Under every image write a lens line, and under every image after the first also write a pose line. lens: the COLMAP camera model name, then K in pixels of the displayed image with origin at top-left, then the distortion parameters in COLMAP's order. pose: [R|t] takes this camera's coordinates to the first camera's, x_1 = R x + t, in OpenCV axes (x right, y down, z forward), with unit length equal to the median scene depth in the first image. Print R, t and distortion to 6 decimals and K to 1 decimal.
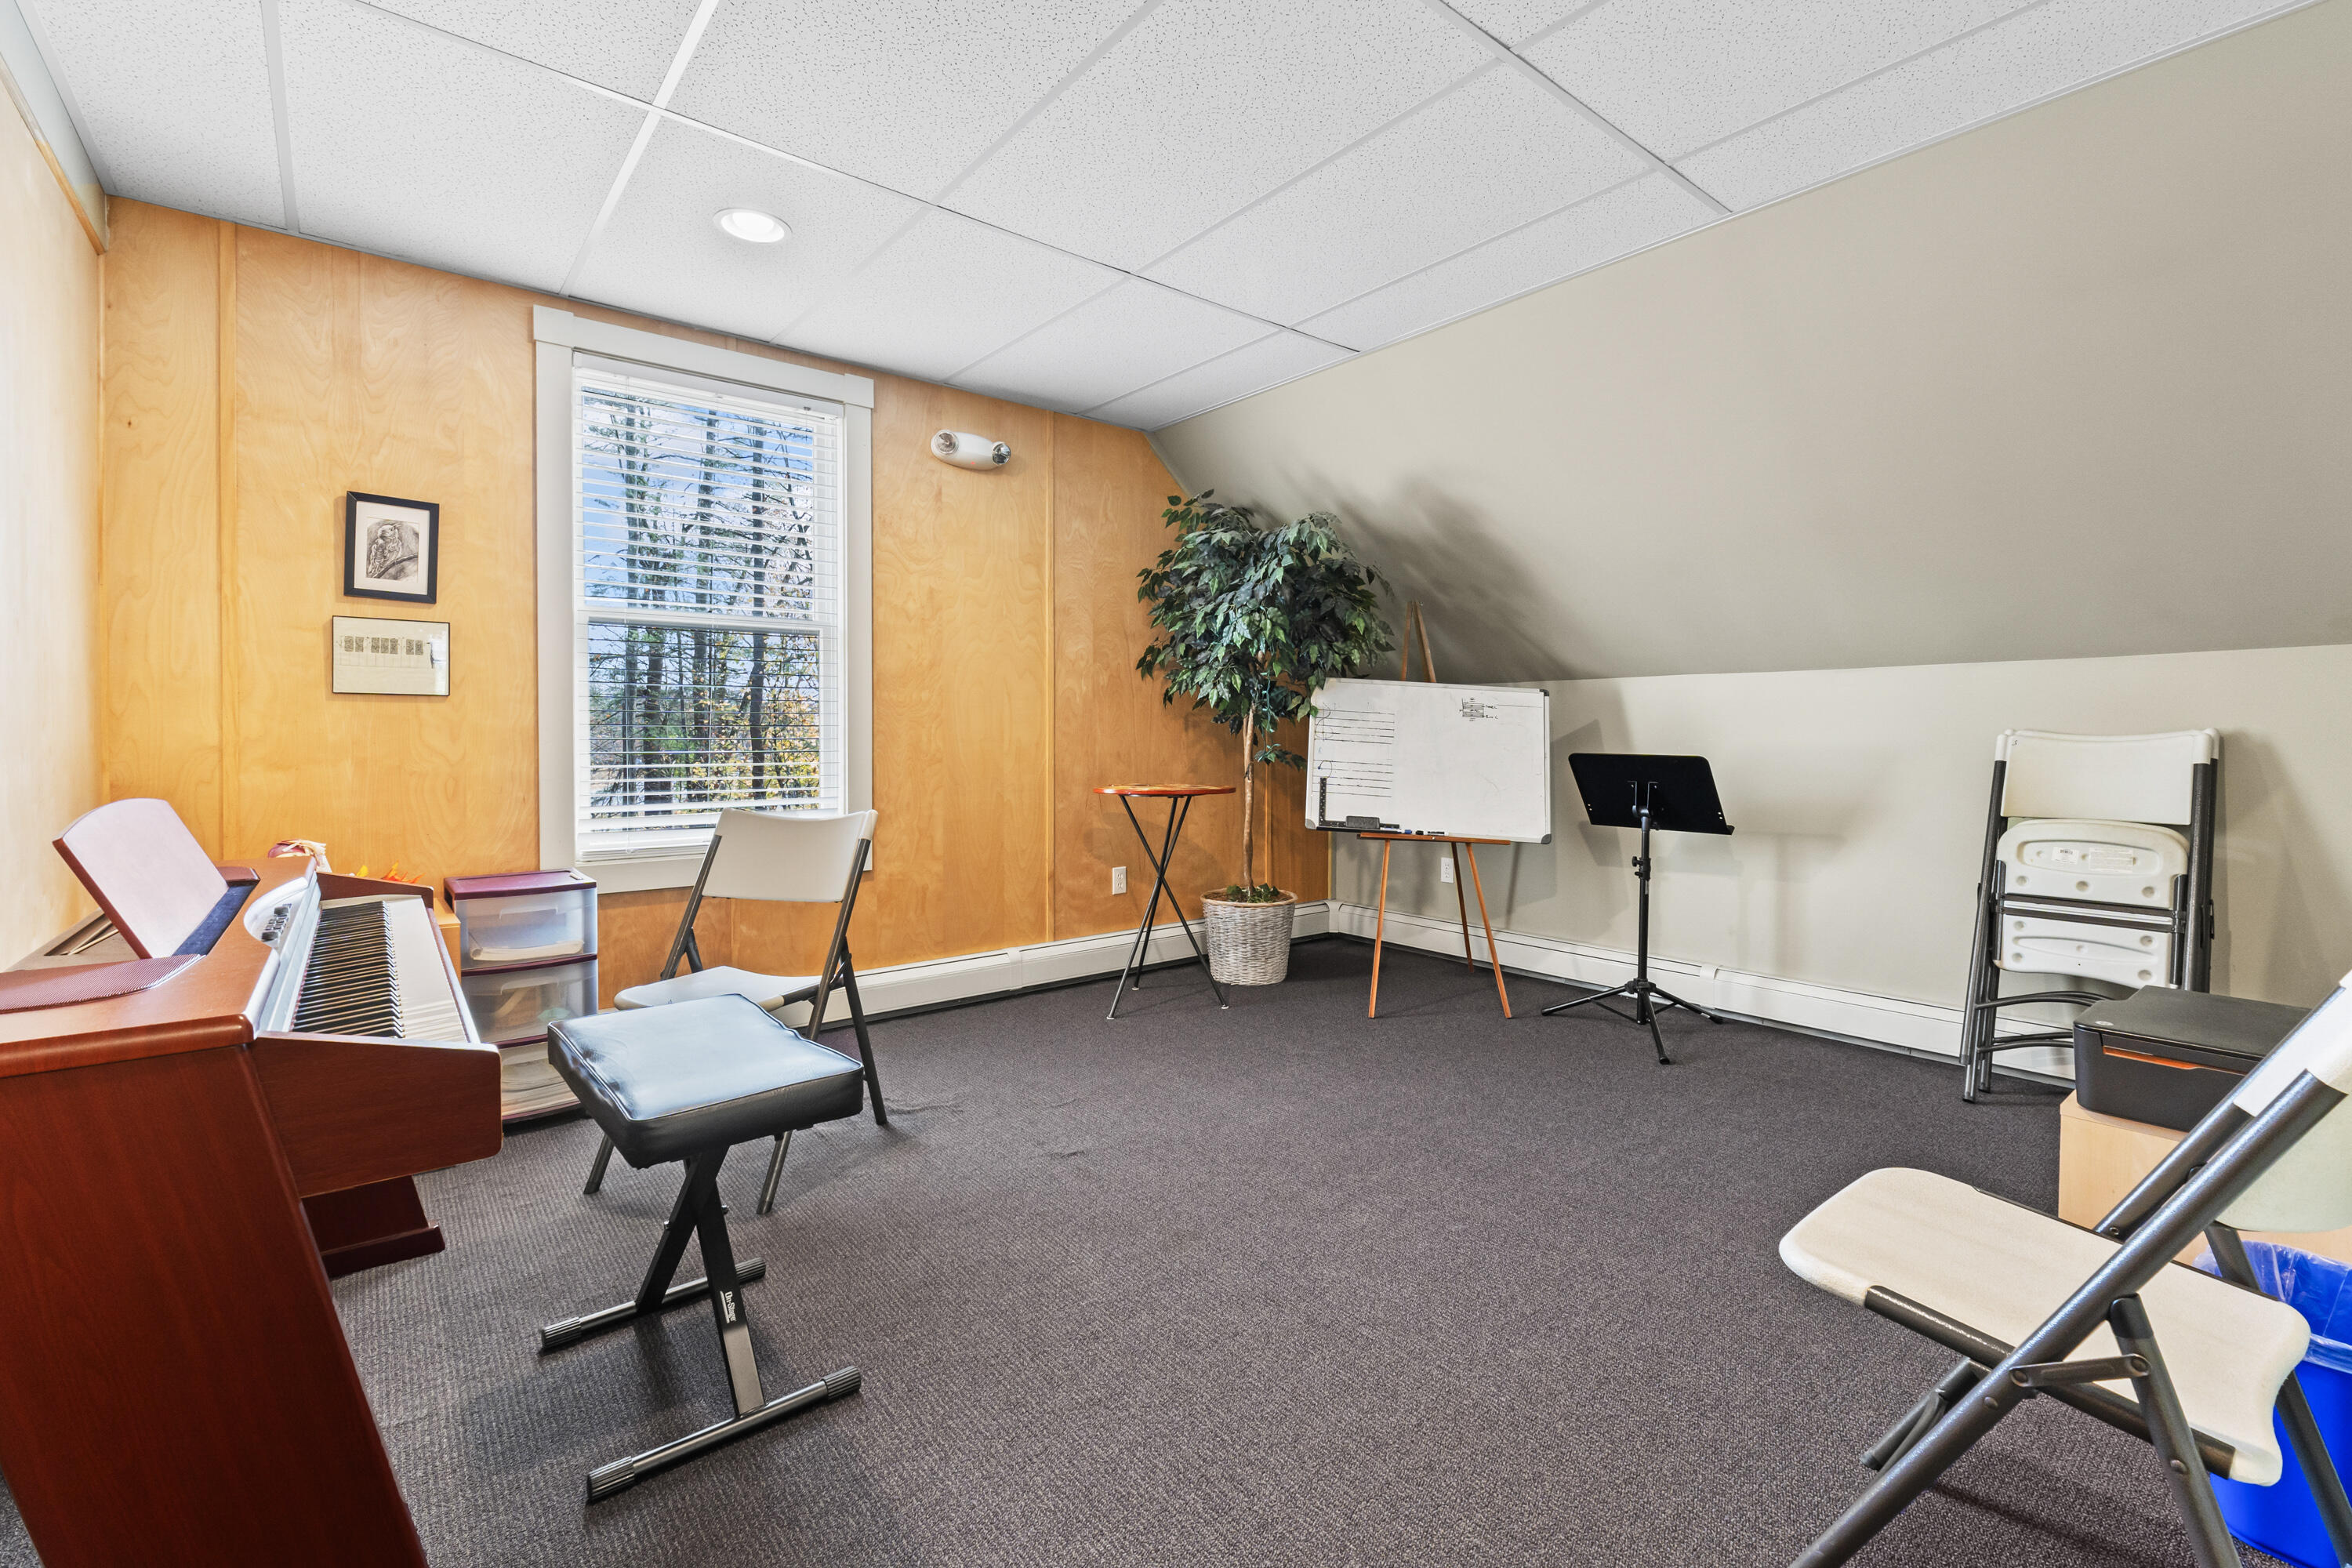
lens RADIAL K [[1031.1, 0, 1177.9], [0, 1031.1, 720.4], [0, 0, 1]] dist [-0.001136, -0.000066]
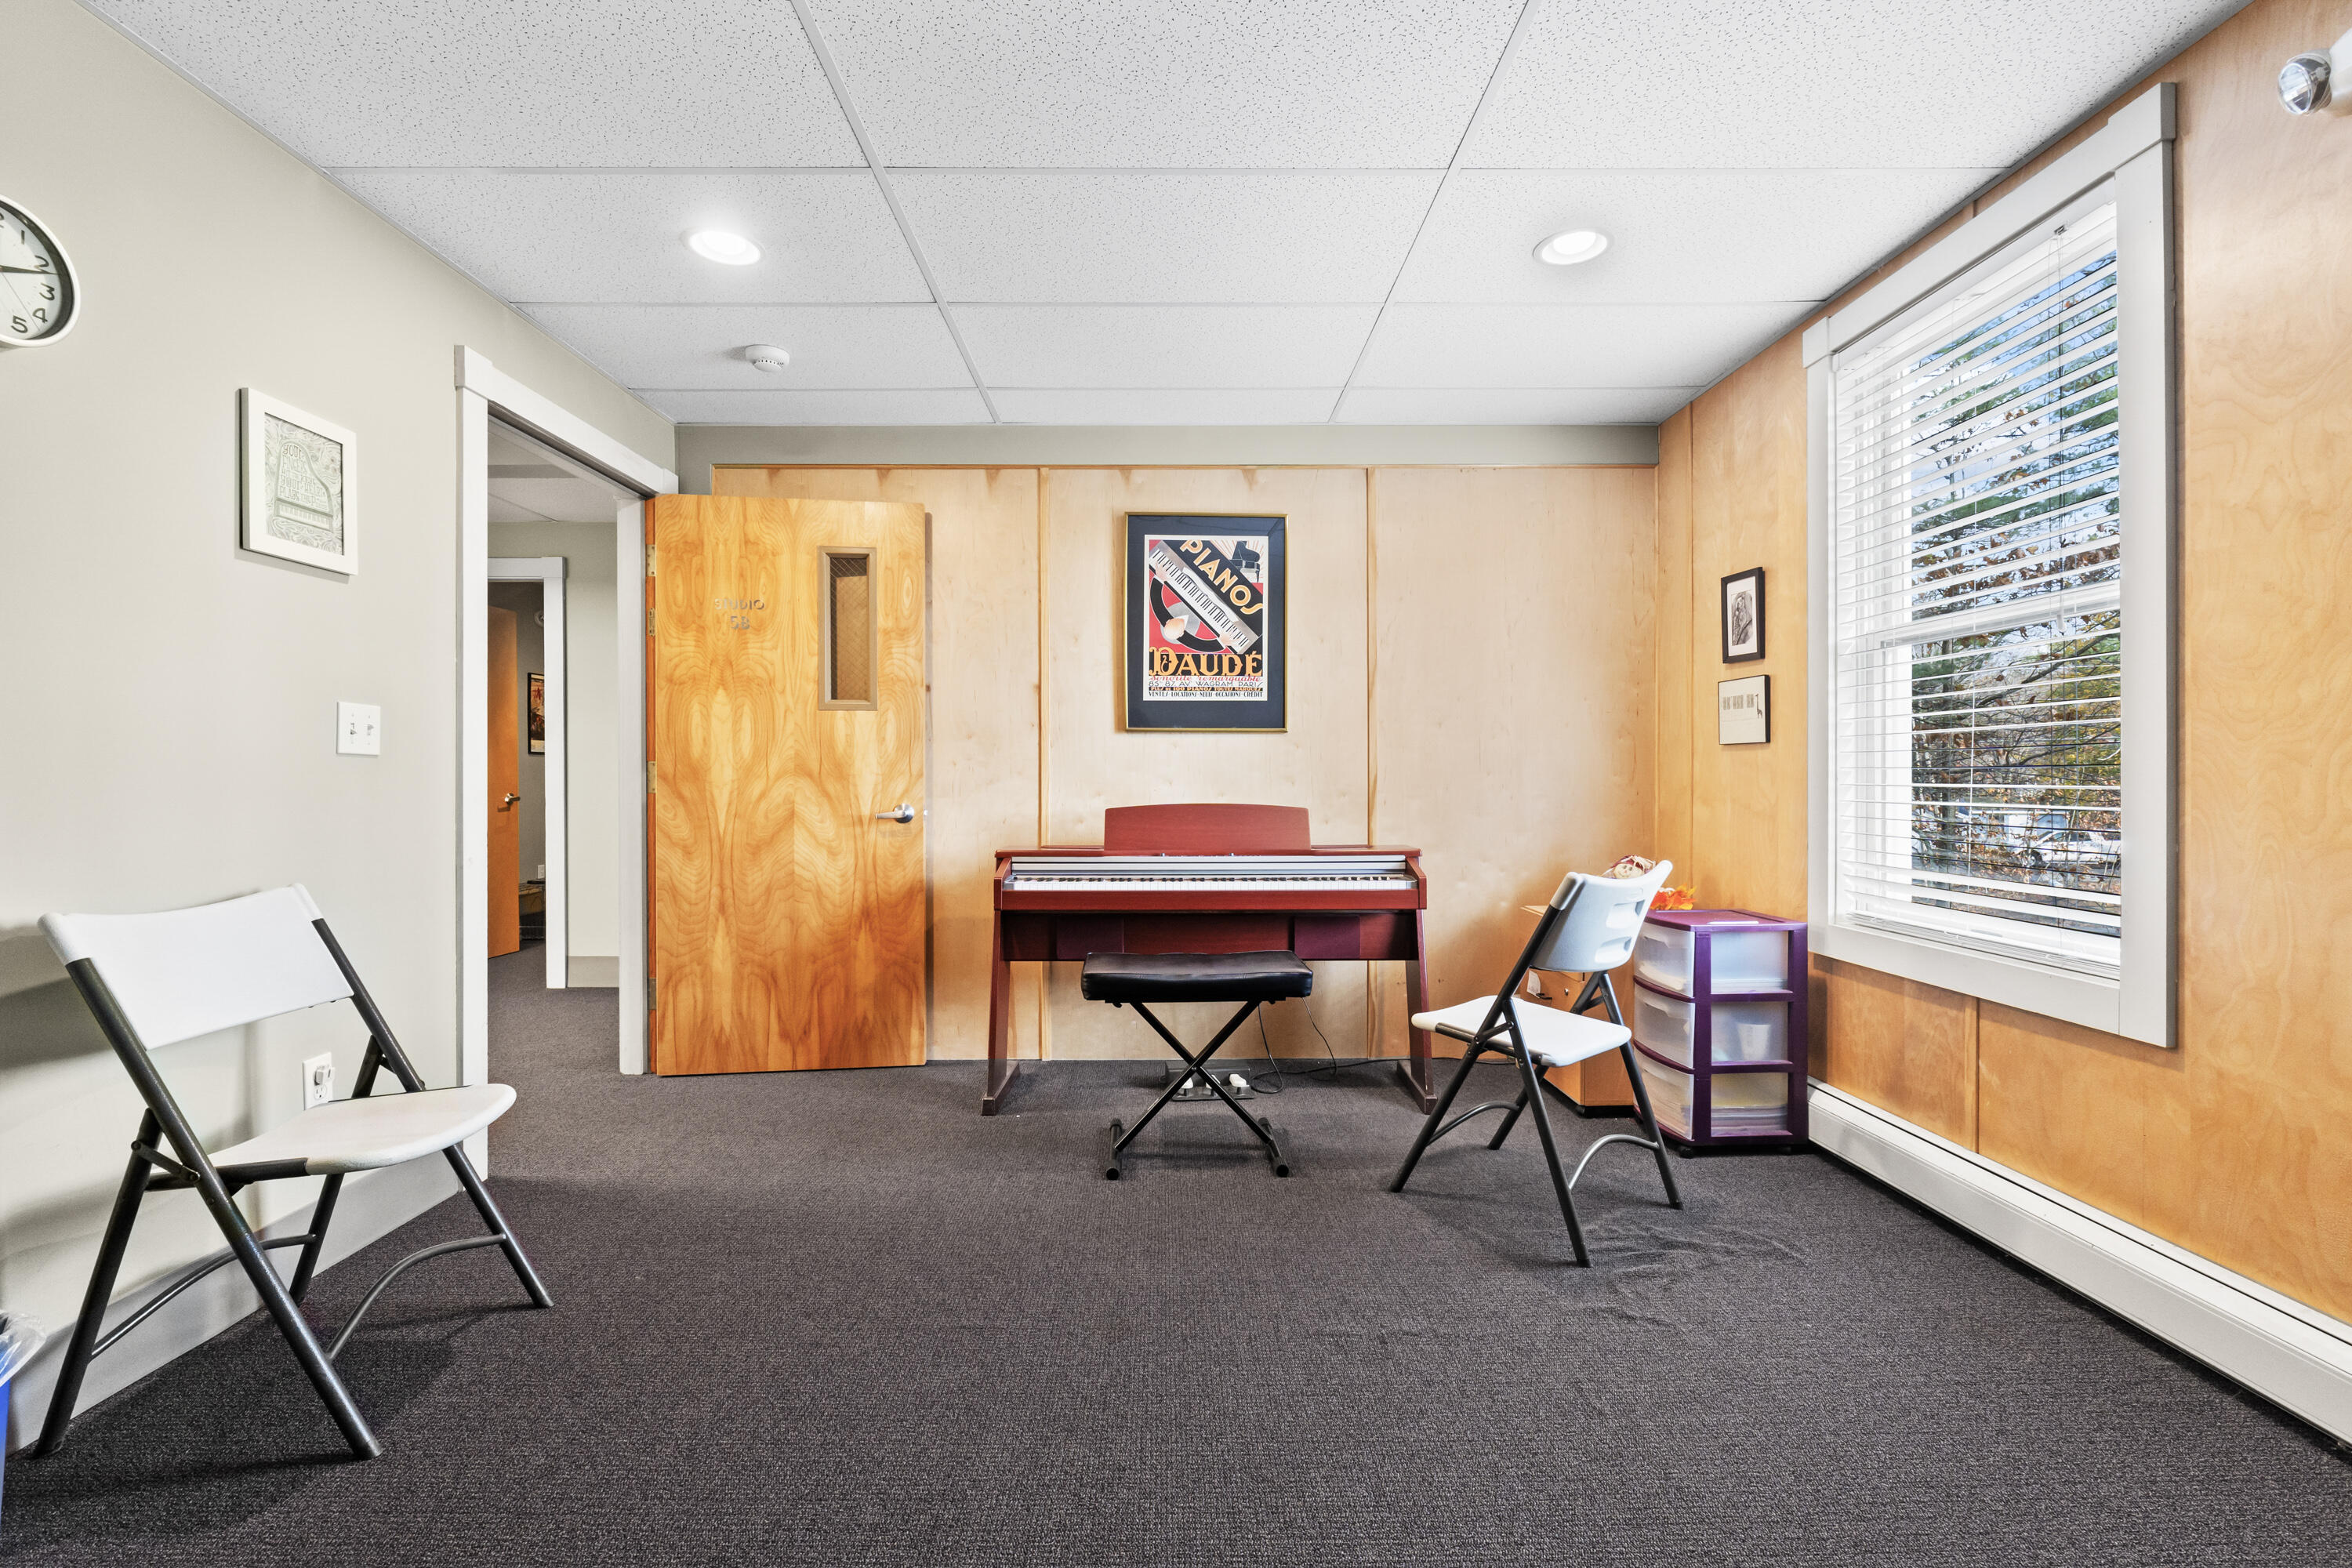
lens RADIAL K [[990.6, 0, 1176.0], [0, 990.6, 784.0], [0, 0, 1]] dist [-0.000211, 0.000012]
pose [[-0.615944, 0.005196, -0.787773, 0.503163], [0.008480, 0.999964, -0.000035, 0.014687], [0.787744, -0.006702, -0.615966, 1.183783]]
